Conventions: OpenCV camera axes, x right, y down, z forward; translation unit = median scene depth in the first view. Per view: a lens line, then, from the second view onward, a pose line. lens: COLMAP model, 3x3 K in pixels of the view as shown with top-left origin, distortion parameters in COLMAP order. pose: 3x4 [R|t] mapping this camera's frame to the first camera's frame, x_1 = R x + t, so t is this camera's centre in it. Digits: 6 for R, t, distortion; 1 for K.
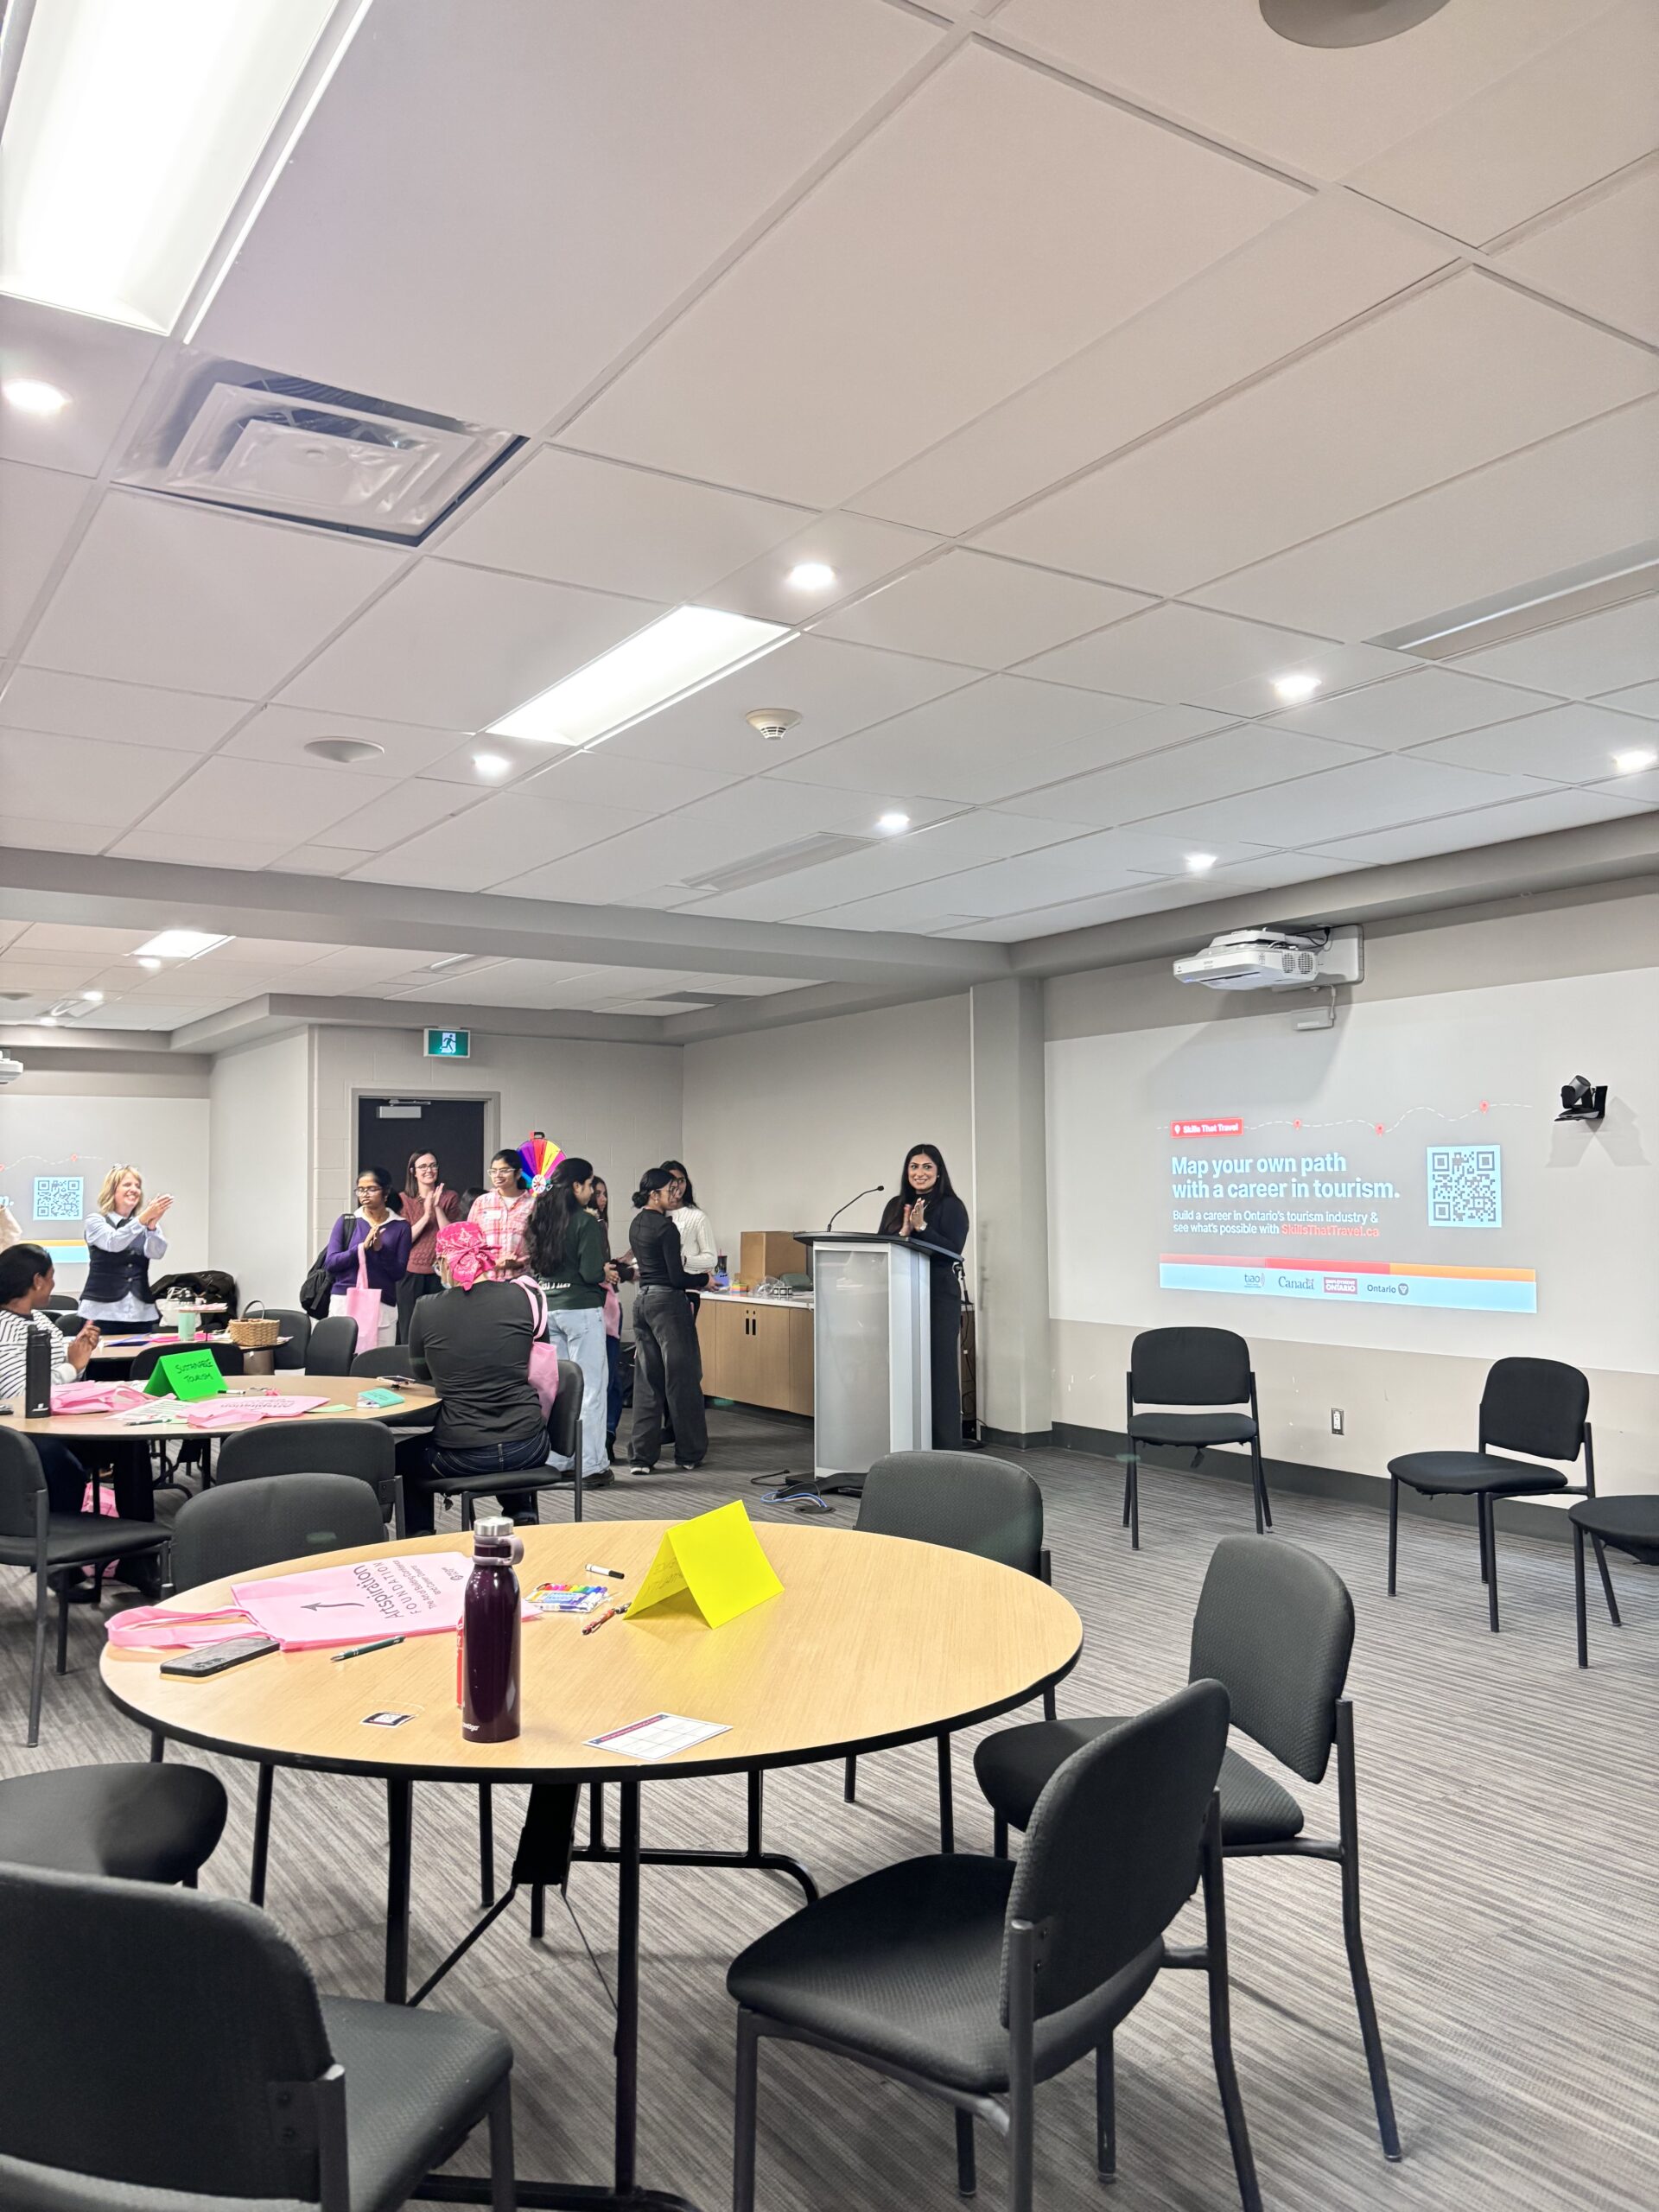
lens RADIAL K [[1719.5, 0, 817.0], [0, 1719.5, 1117.5], [0, 0, 1]] dist [0.056248, -0.064757]
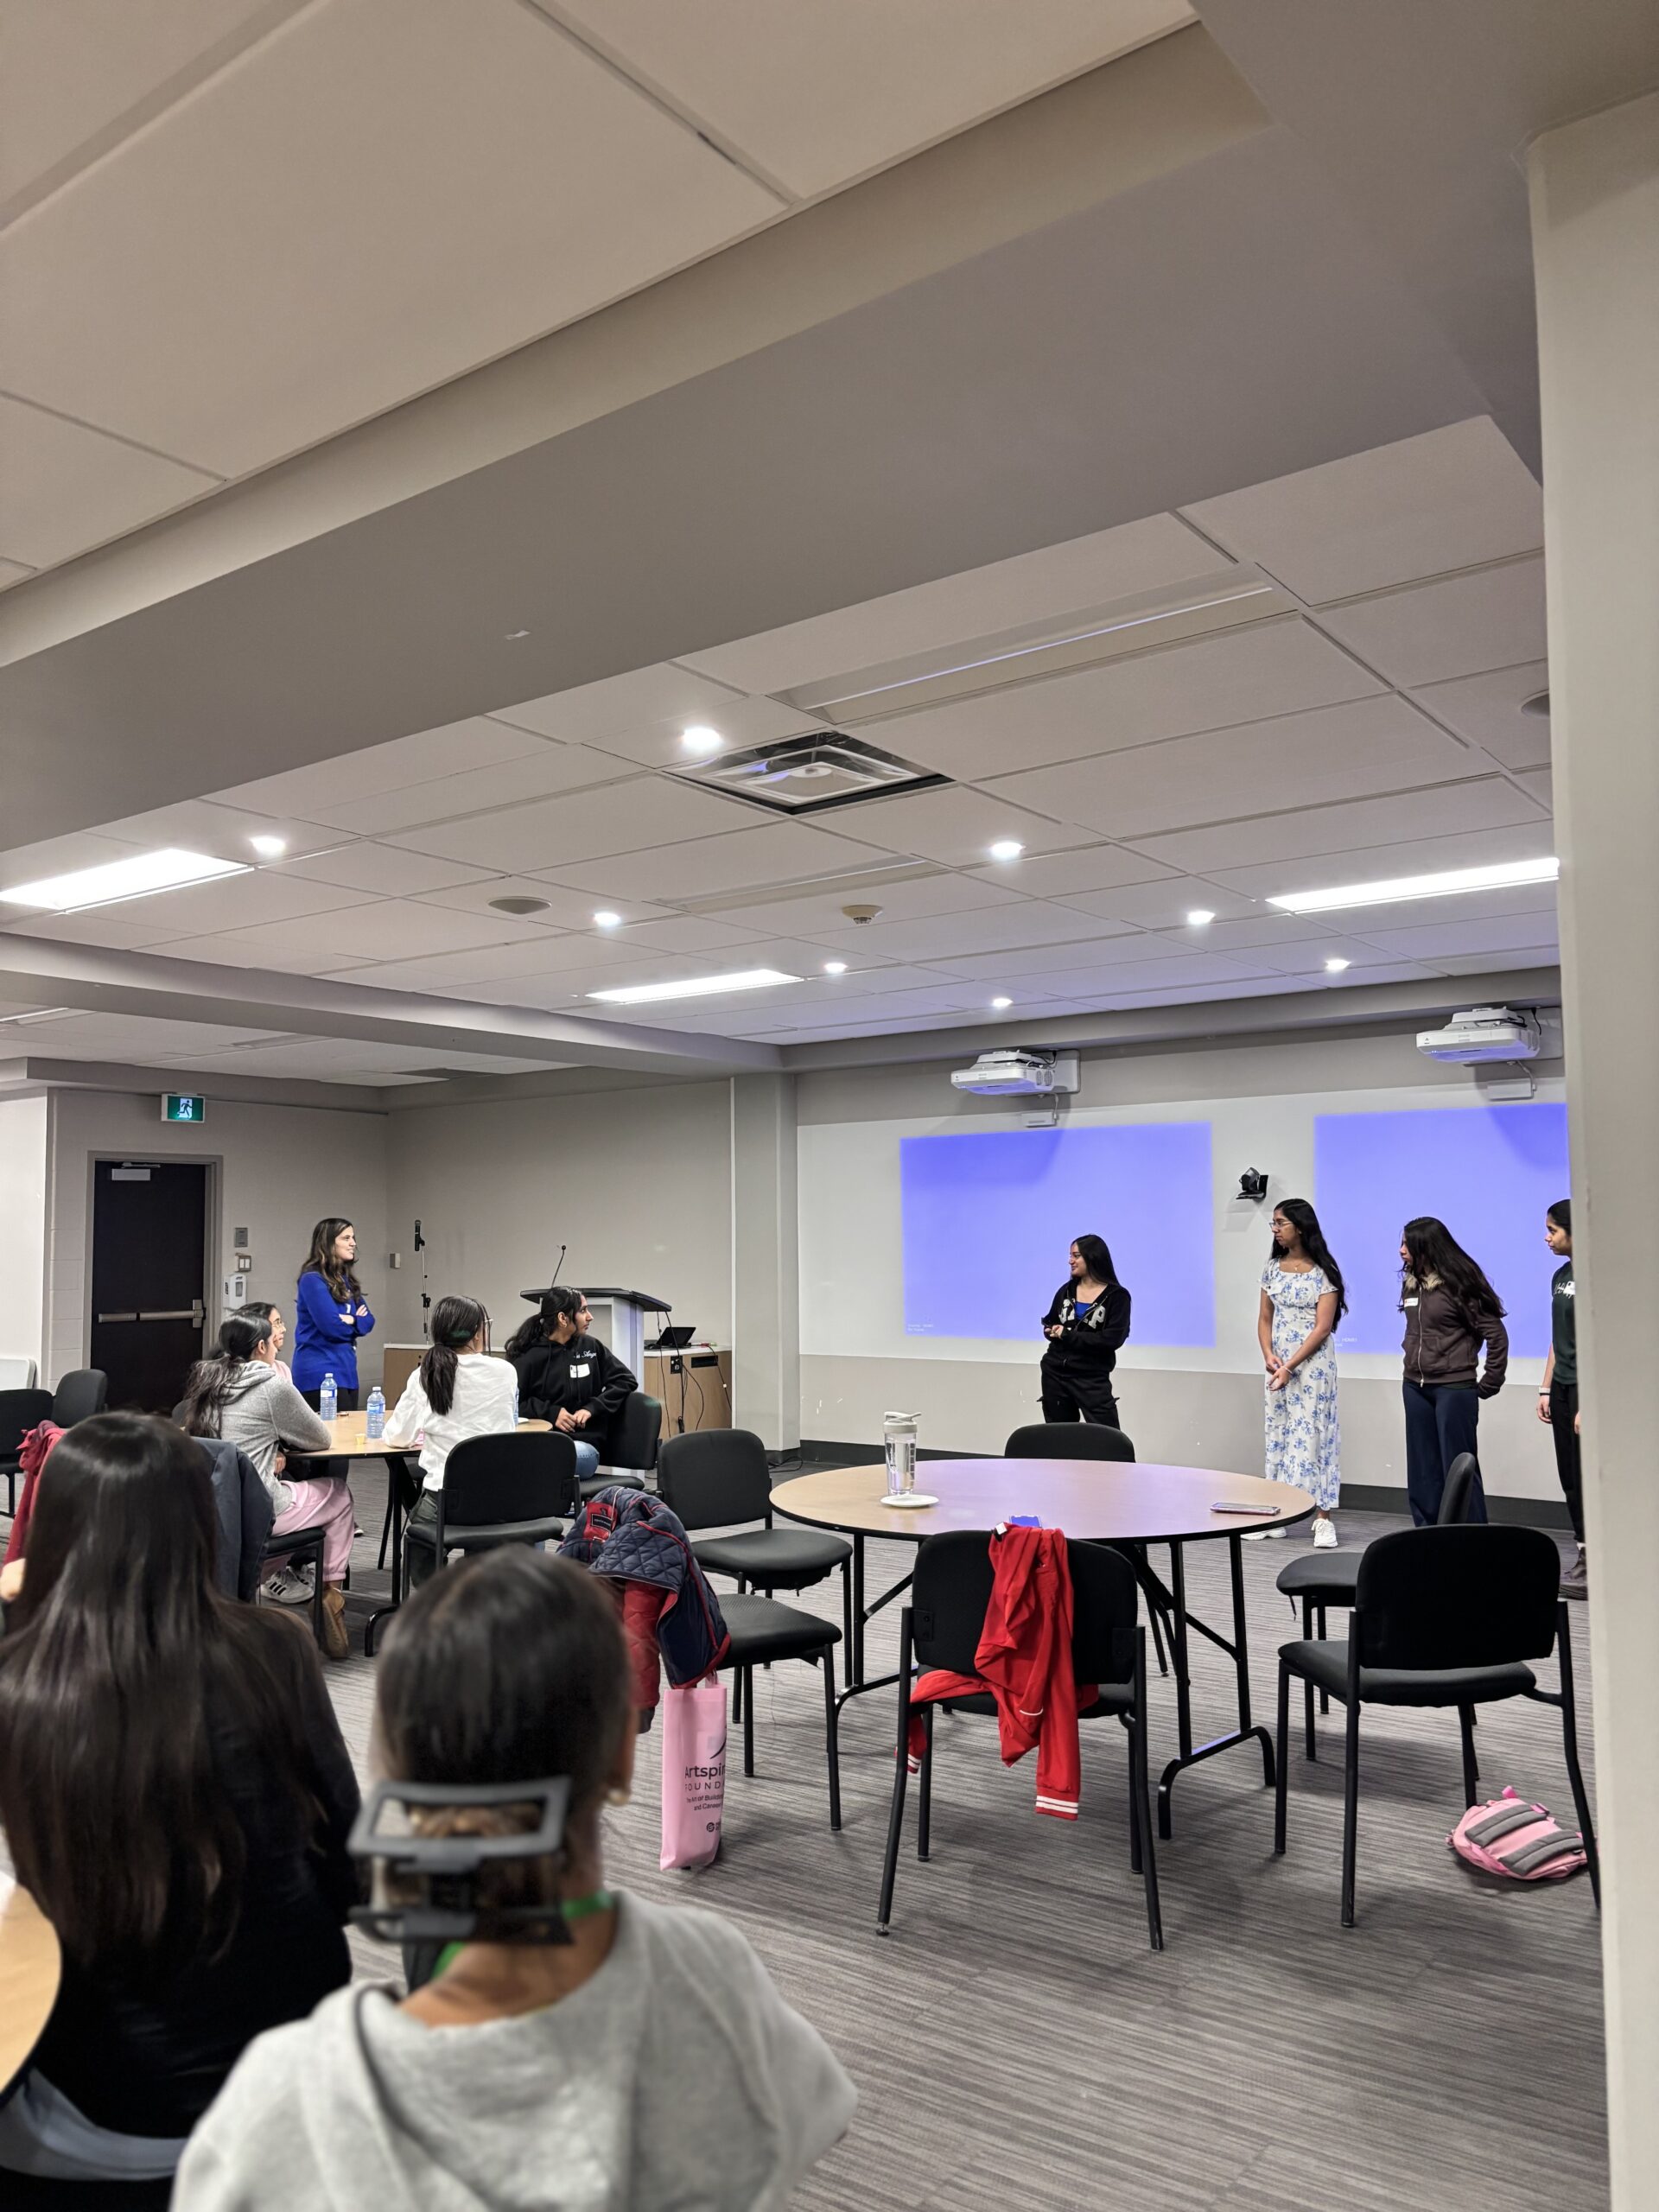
lens RADIAL K [[1719.5, 0, 839.6], [0, 1719.5, 1126.1], [0, 0, 1]] dist [0.056248, -0.064757]
pose [[0.935139, 0.023653, 0.353490, -0.332684], [-0.013517, 0.999424, -0.031115, -0.008566], [-0.354023, 0.024319, 0.934921, -0.181555]]
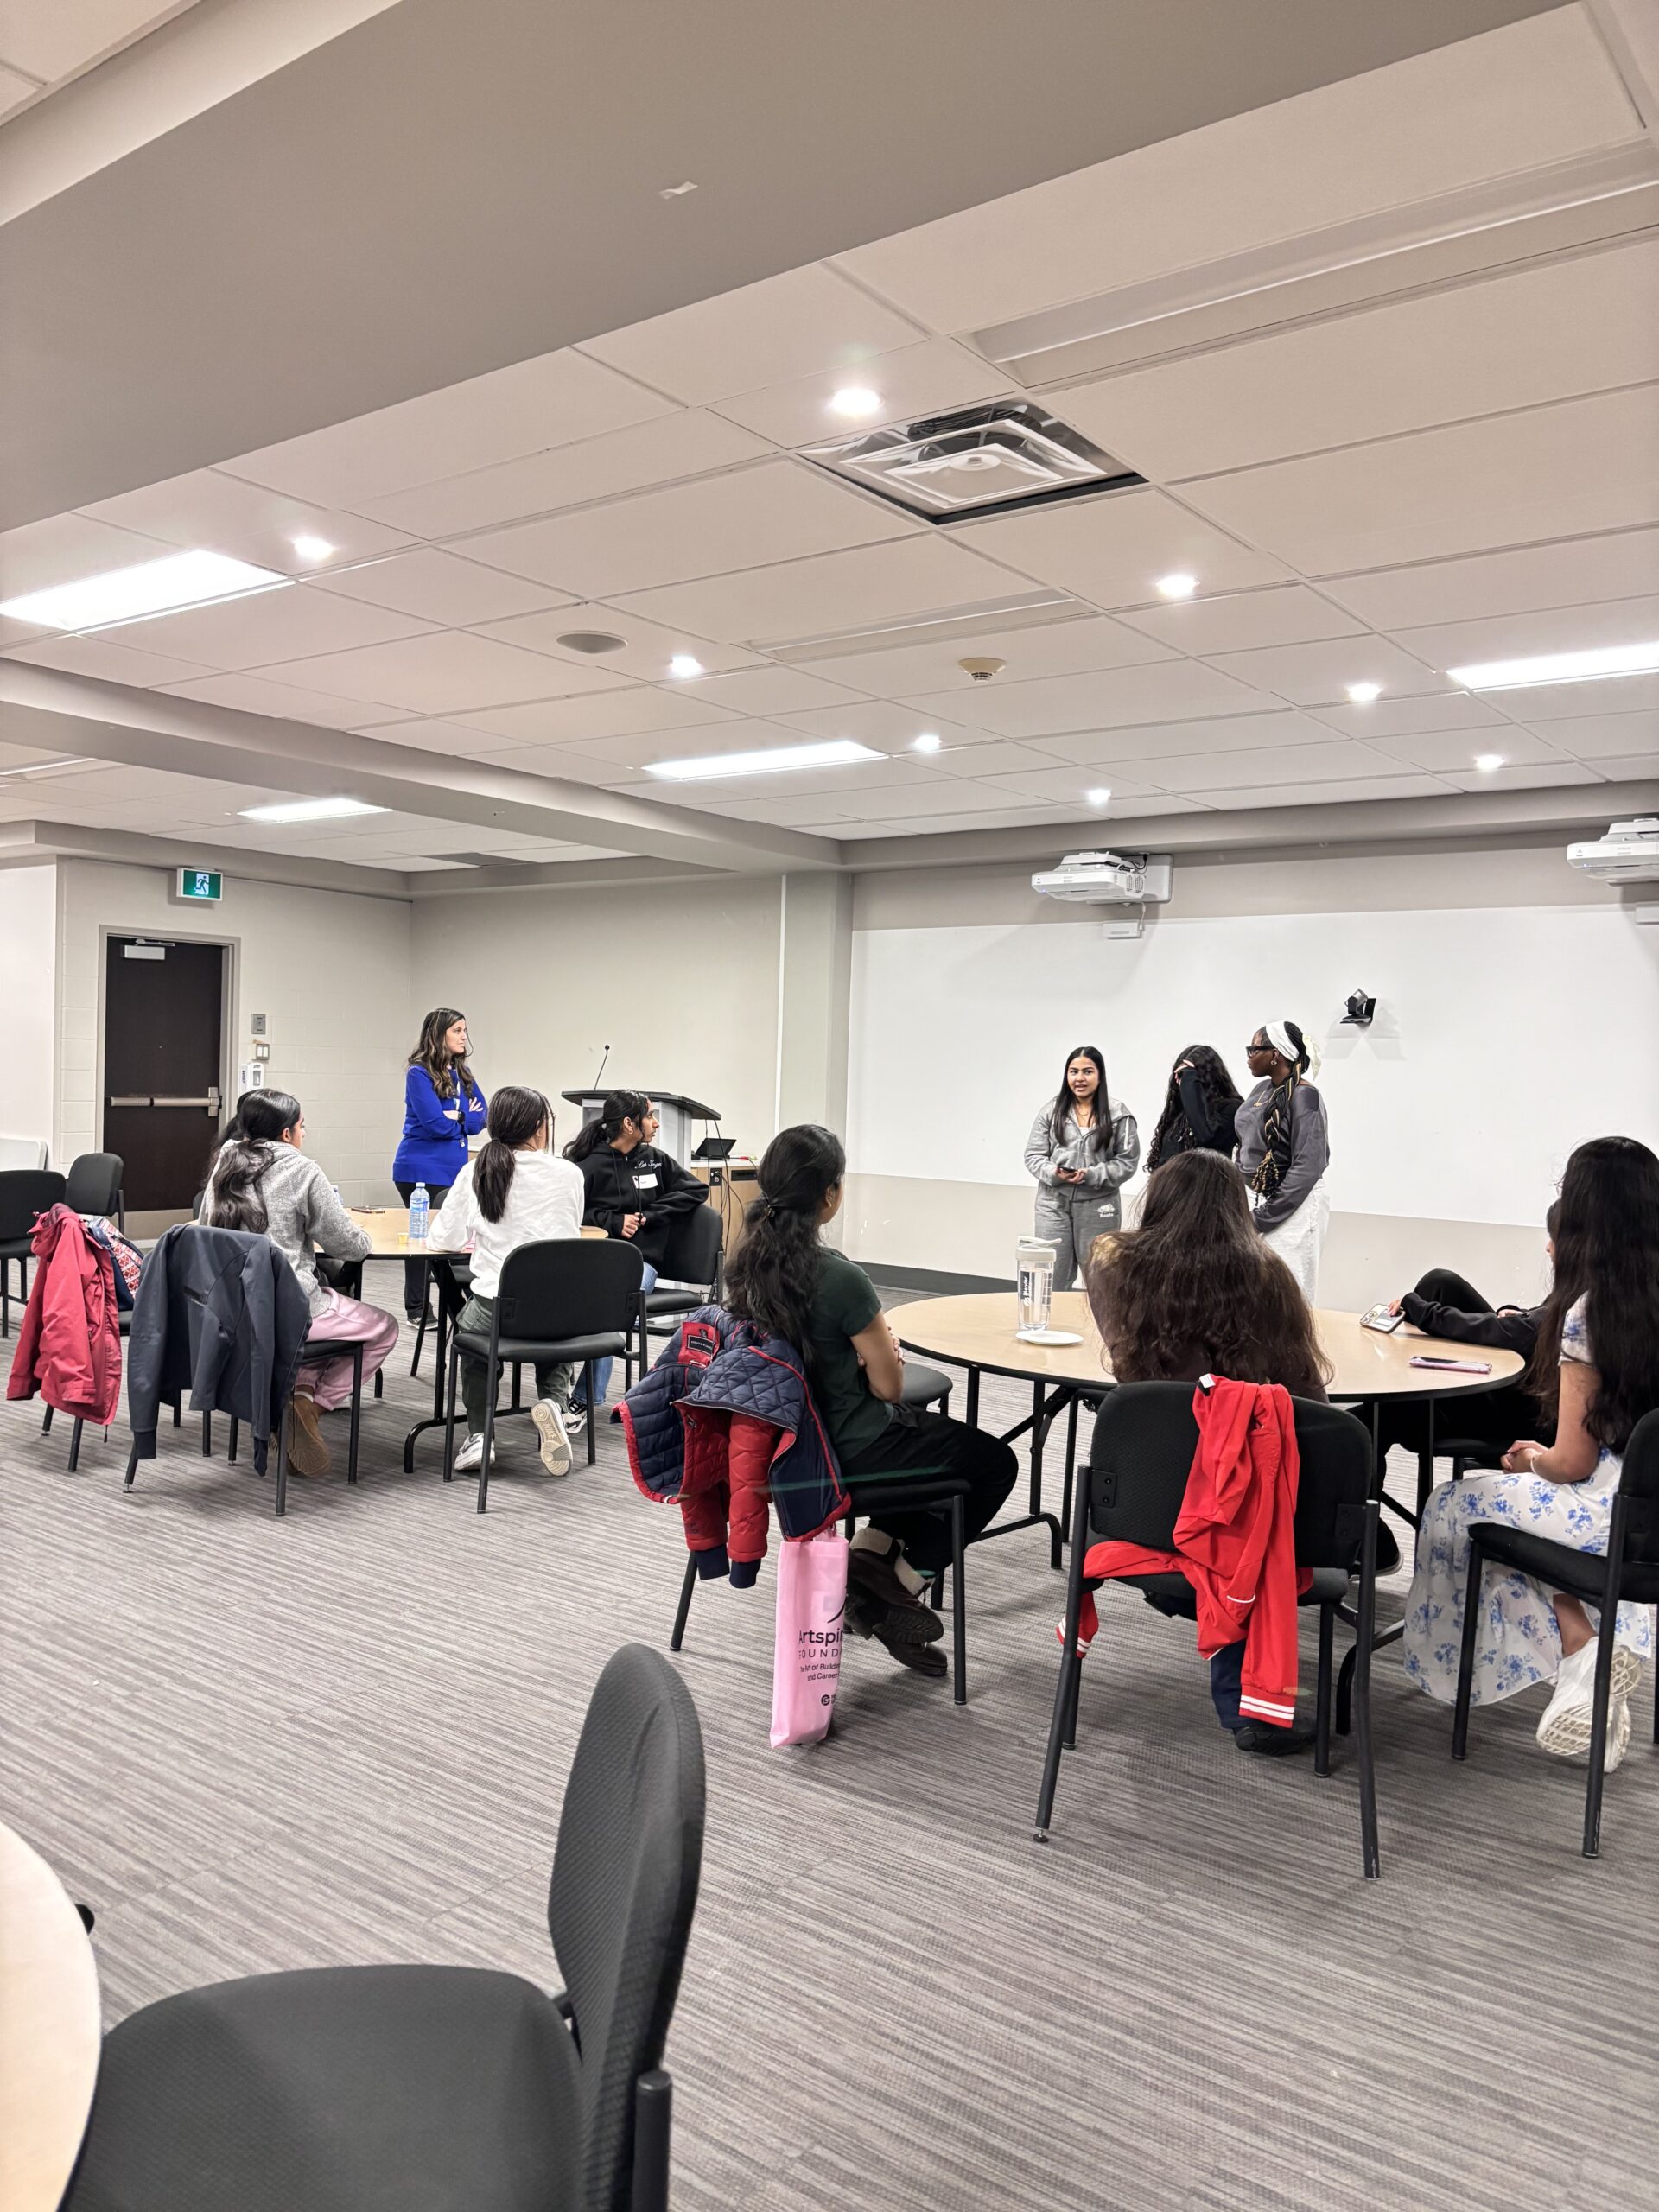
lens RADIAL K [[1719.5, 0, 815.1], [0, 1719.5, 1122.0], [0, 0, 1]] dist [0.056248, -0.064757]
pose [[0.939492, 0.027847, 0.341438, -0.340291], [-0.054521, 0.996141, 0.068775, 0.006856], [-0.338206, -0.083229, 0.937385, -0.079664]]
